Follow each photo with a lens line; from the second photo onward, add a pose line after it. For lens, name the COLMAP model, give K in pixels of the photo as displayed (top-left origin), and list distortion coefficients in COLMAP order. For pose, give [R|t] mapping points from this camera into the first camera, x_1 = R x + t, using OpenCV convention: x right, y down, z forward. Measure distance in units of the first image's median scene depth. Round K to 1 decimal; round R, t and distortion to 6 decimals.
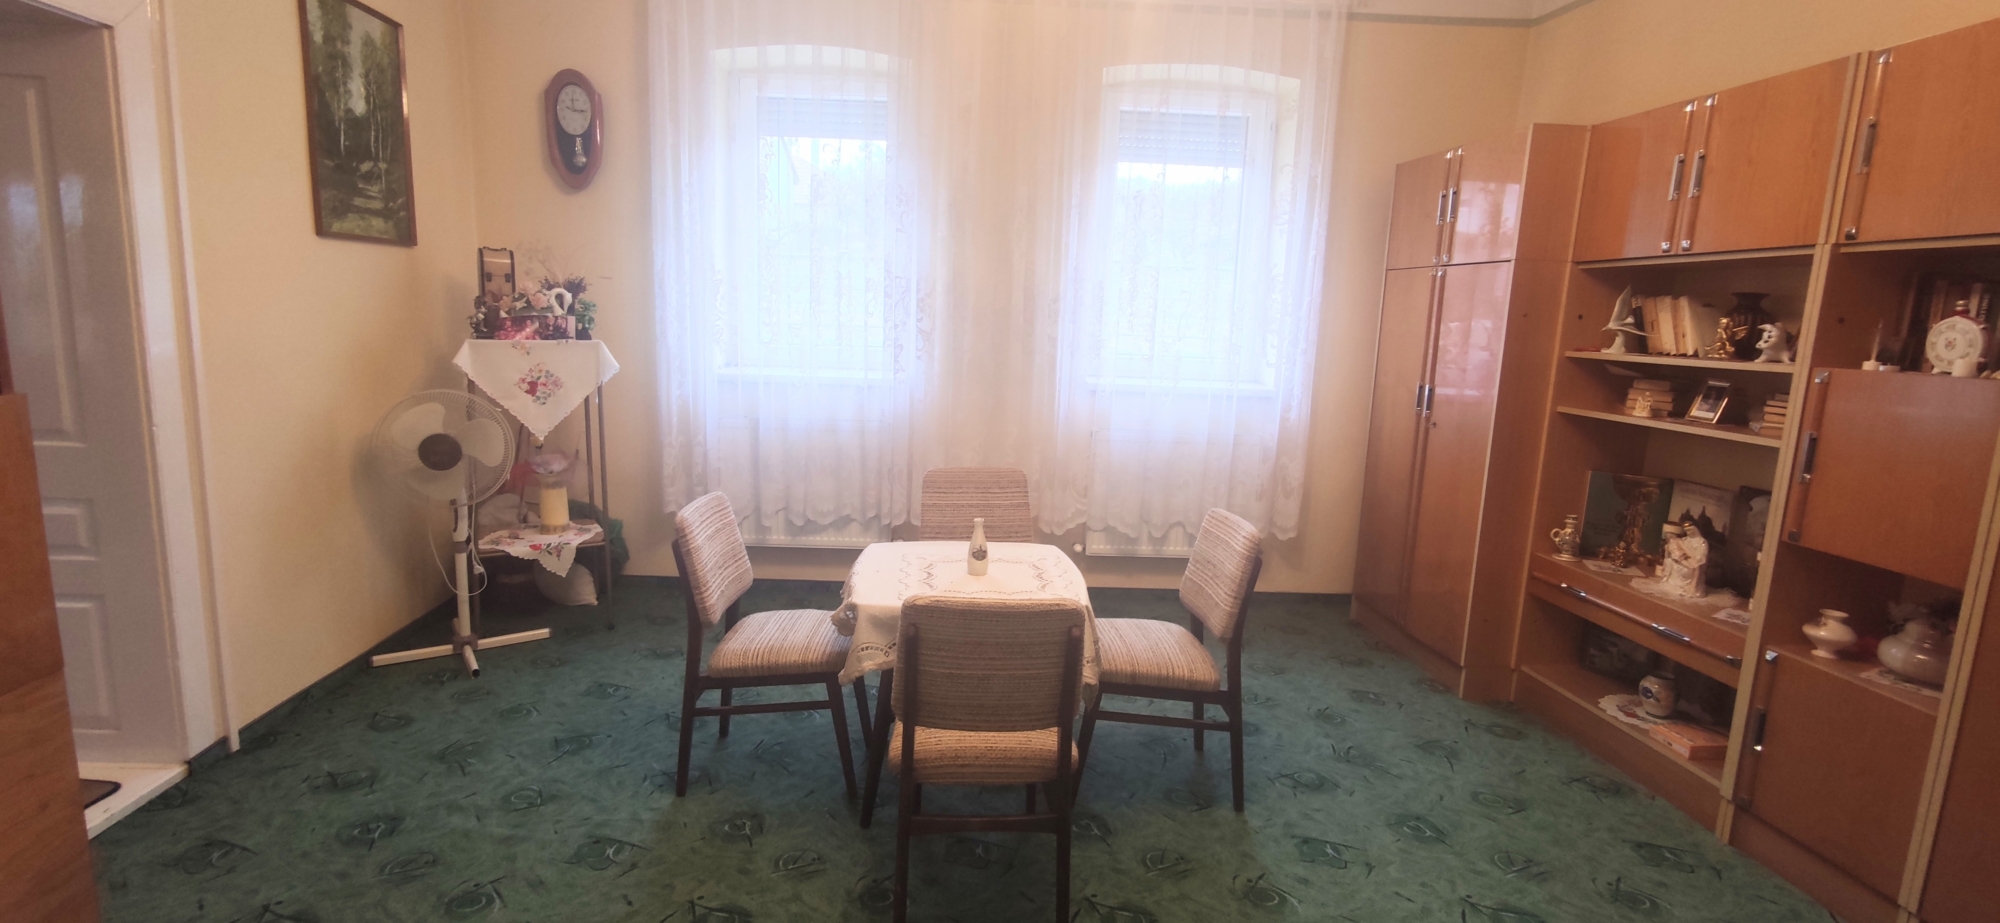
lens RADIAL K [[916.1, 0, 1005.3], [0, 916.1, 452.7], [0, 0, 1]] dist [0.001959, -0.000288]
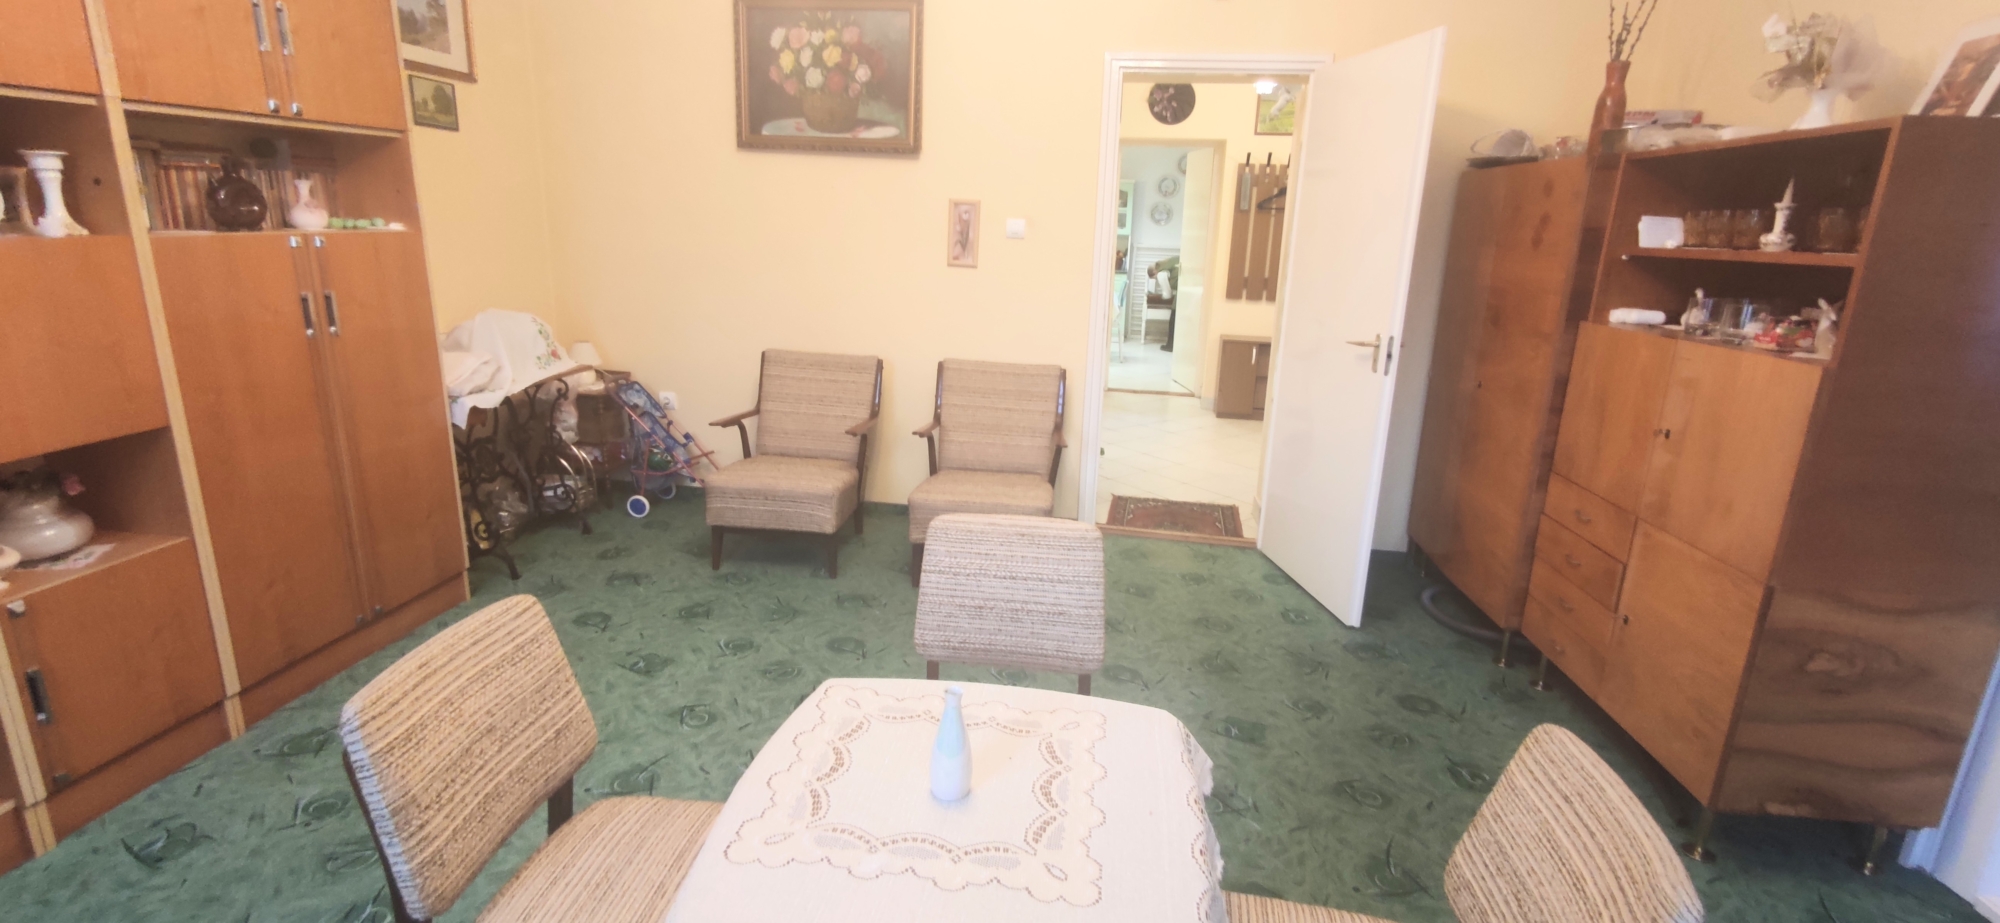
lens RADIAL K [[907.5, 0, 1000.5], [0, 907.5, 458.6], [0, 0, 1]] dist [0.000661, 0.001105]
pose [[-0.976423, -0.120269, 0.179257, -0.132465], [-0.036766, 0.910936, 0.410906, -0.254880], [-0.212711, 0.394628, -0.893881, 1.472304]]
